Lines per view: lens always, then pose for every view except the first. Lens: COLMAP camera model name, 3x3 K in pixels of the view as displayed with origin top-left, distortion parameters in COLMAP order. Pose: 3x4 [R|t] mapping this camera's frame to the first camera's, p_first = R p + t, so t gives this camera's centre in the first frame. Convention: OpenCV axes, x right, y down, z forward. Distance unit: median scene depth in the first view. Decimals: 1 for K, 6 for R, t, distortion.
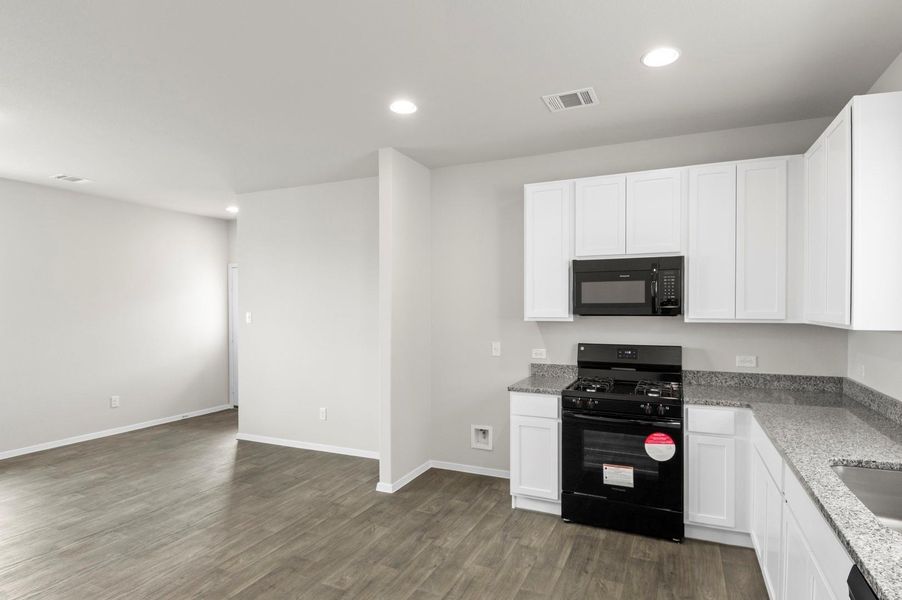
lens RADIAL K [[478.3, 0, 470.3], [0, 478.3, 312.1], [0, 0, 1]] dist [0.023909, -0.036929]
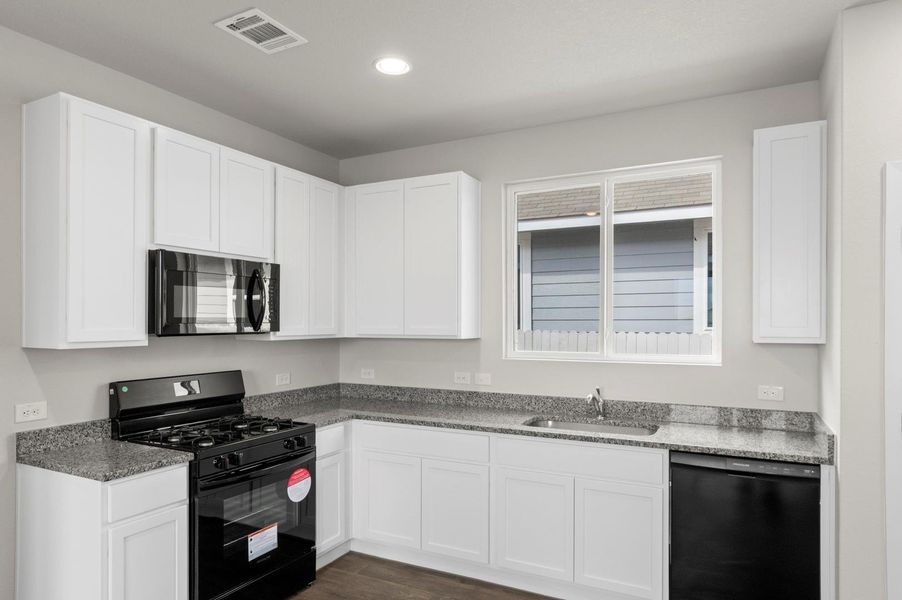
lens RADIAL K [[551.5, 0, 465.6], [0, 551.5, 323.7], [0, 0, 1]] dist [-0.004734, -0.000669]
pose [[0.056850, -0.003467, 0.998377, -0.502452], [0.010894, 0.999937, 0.002852, -0.007854], [-0.998323, 0.010714, 0.056884, 0.560685]]
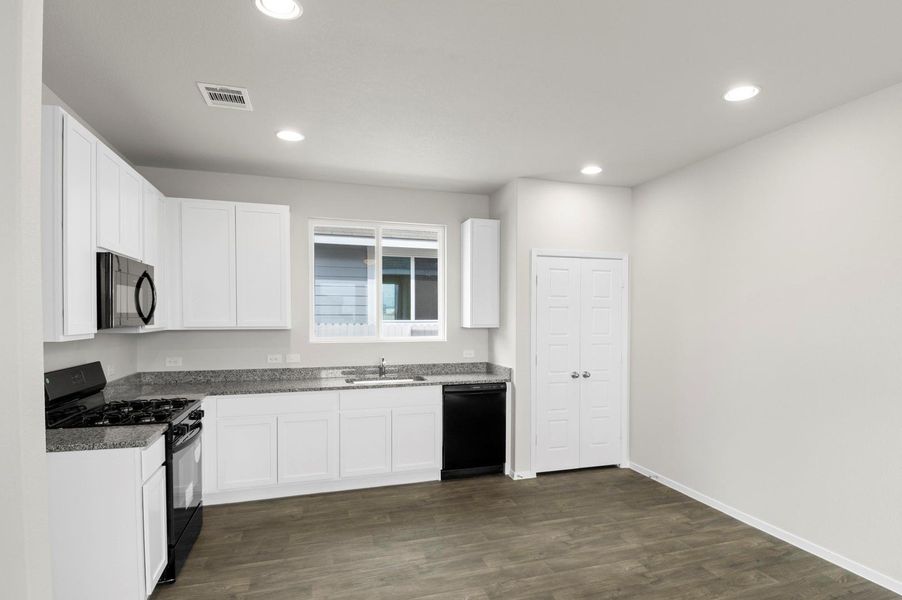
lens RADIAL K [[485.8, 0, 471.3], [0, 485.8, 328.1], [0, 0, 1]] dist [0.027443, -0.039895]
pose [[-0.668900, -0.020610, 0.743067, -0.705671], [0.005362, 0.999456, 0.032548, -0.016617], [-0.743333, 0.025756, -0.668425, 1.103326]]
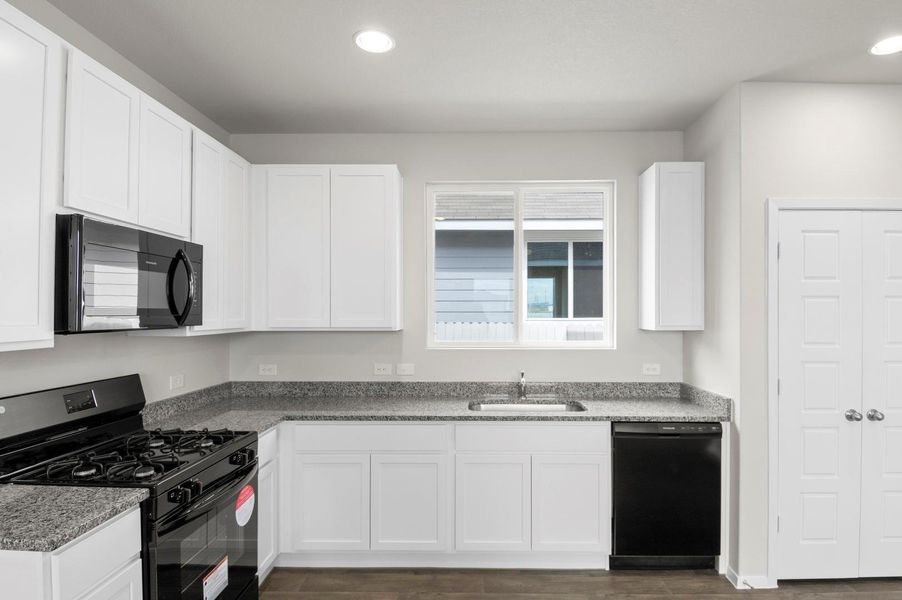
lens RADIAL K [[478.3, 0, 470.3], [0, 478.3, 312.1], [0, 0, 1]] dist [0.023909, -0.036929]
pose [[-0.385625, 0.002772, 0.922651, -0.364922], [0.010008, 0.999949, 0.001179, -0.011172], [-0.922601, 0.009688, -0.385634, 0.839873]]
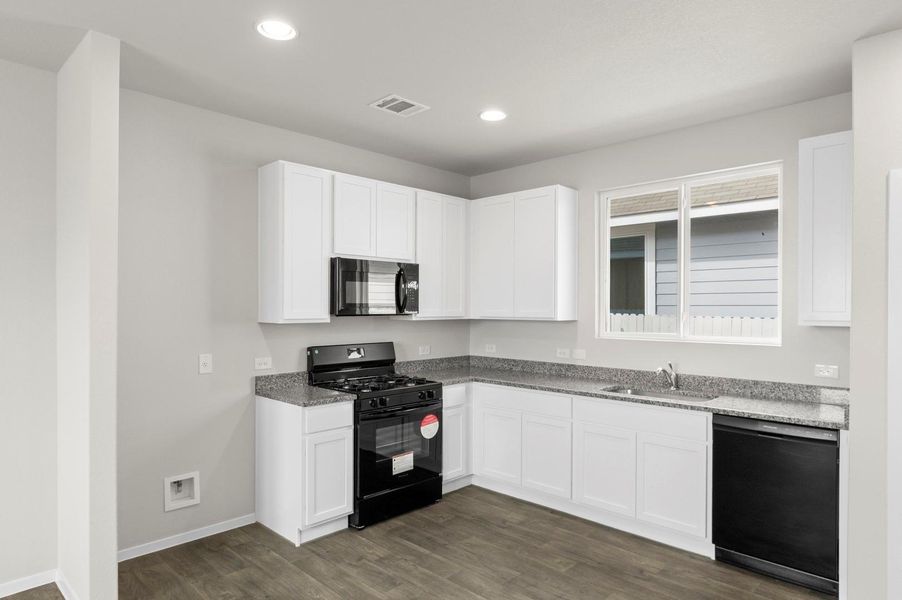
lens RADIAL K [[537.6, 0, 471.2], [0, 537.6, 312.5], [0, 0, 1]] dist [-0.000095, -0.001192]
pose [[0.336257, -0.009173, 0.941726, -0.704885], [0.007849, 0.999945, 0.006937, -0.005558], [-0.941738, 0.005059, 0.336311, 0.401925]]
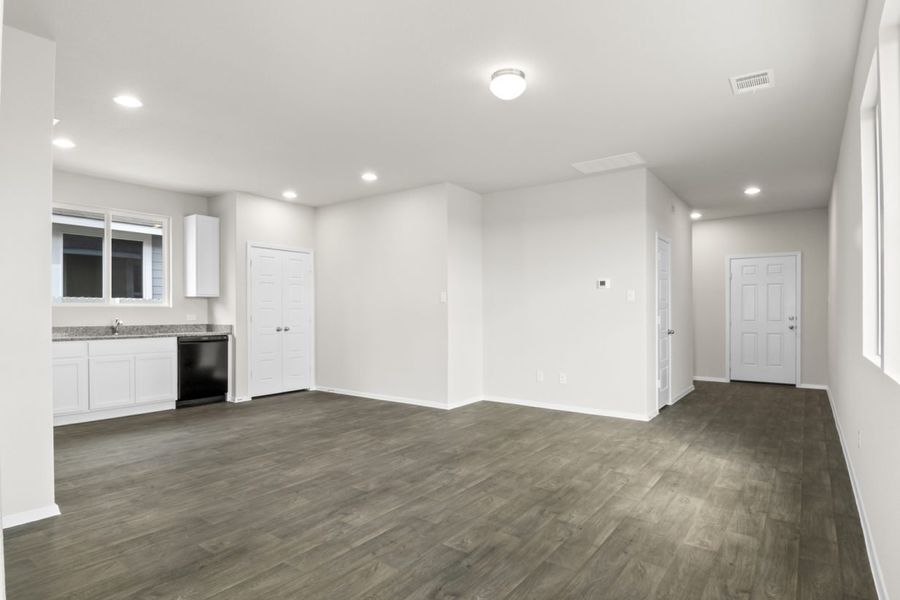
lens RADIAL K [[477.2, 0, 469.3], [0, 477.2, 312.0], [0, 0, 1]] dist [0.023909, -0.036929]
pose [[-0.980098, 0.001362, 0.198512, -1.046768], [0.003375, 0.999946, 0.009802, 0.071268], [-0.198488, 0.010277, -0.980050, 1.746688]]
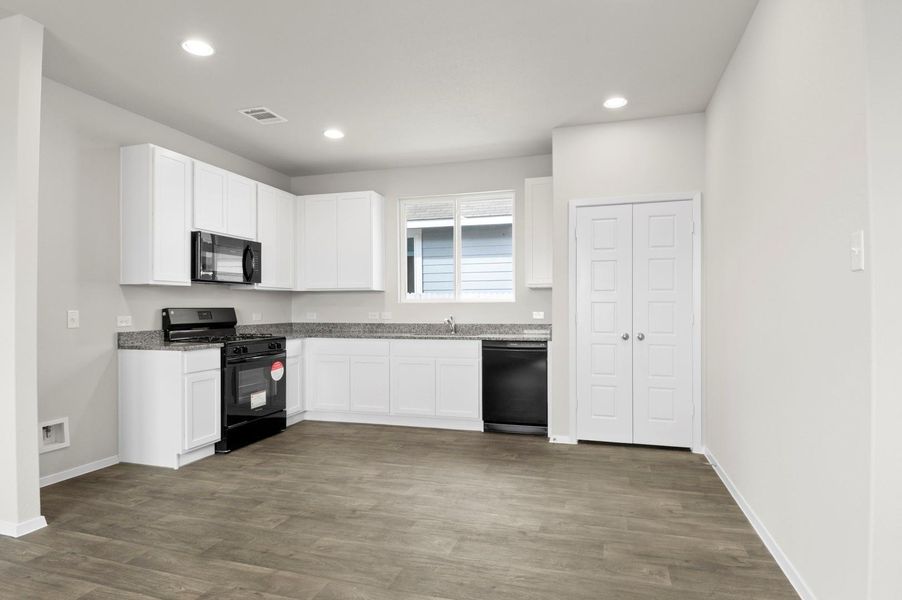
lens RADIAL K [[478.3, 0, 470.3], [0, 478.3, 312.1], [0, 0, 1]] dist [0.023909, -0.036929]
pose [[-0.138720, -0.008863, 0.990292, -1.007042], [0.014801, 0.999830, 0.011021, 0.079282], [-0.990221, 0.016186, -0.138566, 0.534512]]
